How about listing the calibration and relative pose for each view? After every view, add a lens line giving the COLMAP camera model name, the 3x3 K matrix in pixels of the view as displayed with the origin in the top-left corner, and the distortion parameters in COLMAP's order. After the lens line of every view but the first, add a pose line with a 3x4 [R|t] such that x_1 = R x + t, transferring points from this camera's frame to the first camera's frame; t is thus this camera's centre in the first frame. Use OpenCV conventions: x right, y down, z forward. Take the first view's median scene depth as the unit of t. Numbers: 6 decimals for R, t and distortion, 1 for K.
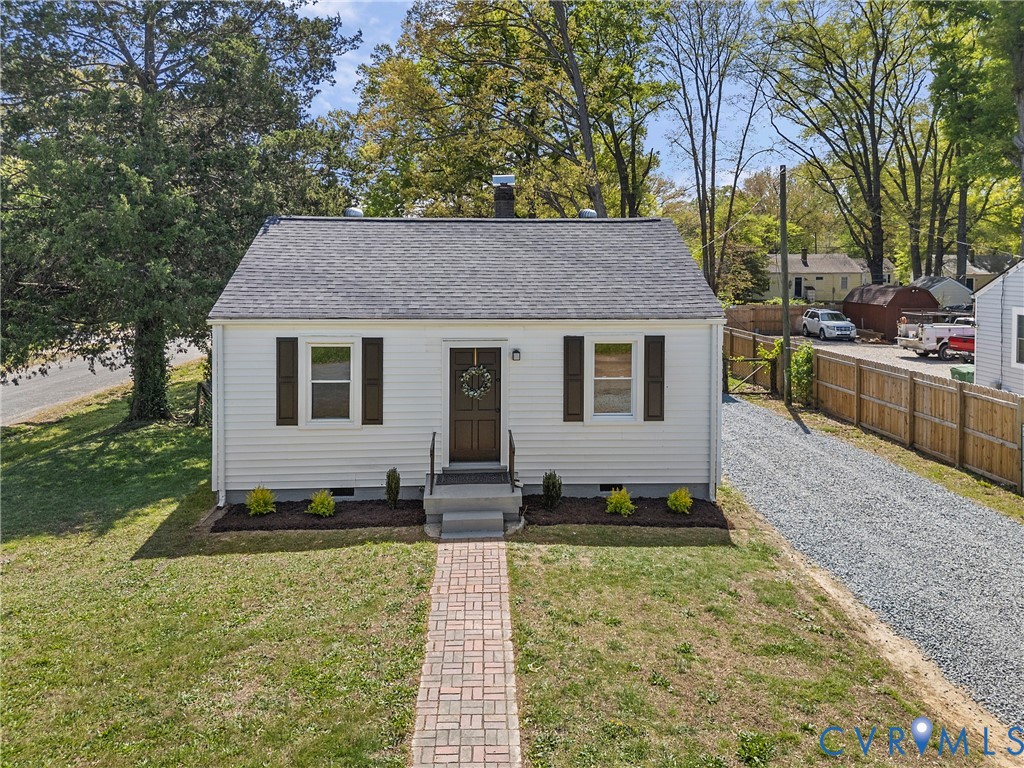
lens RADIAL K [[756.4, 0, 515.0], [0, 756.4, 287.5], [0, 0, 1]] dist [0.053435, -0.032365]
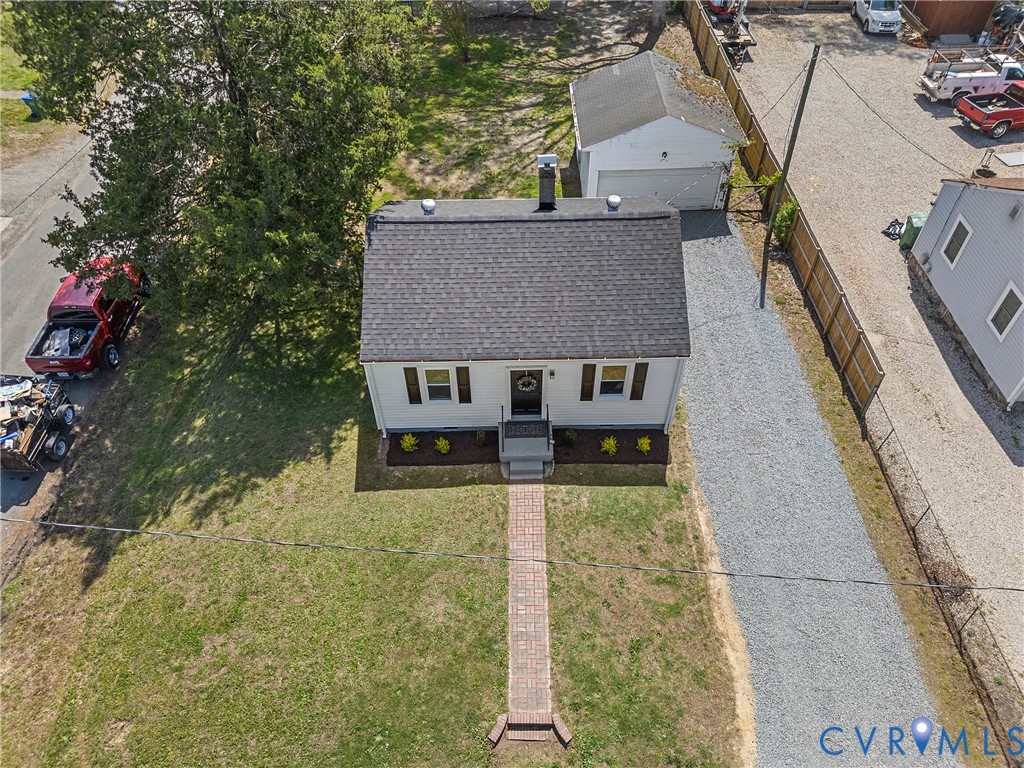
lens RADIAL K [[723.5, 0, 515.6], [0, 723.5, 383.4], [0, 0, 1]] dist [0.060006, -0.048649]
pose [[0.998889, 0.020787, -0.042290, -0.010556], [0.014873, 0.712491, 0.701524, -0.948702], [0.044714, -0.701373, 0.711390, -0.098624]]
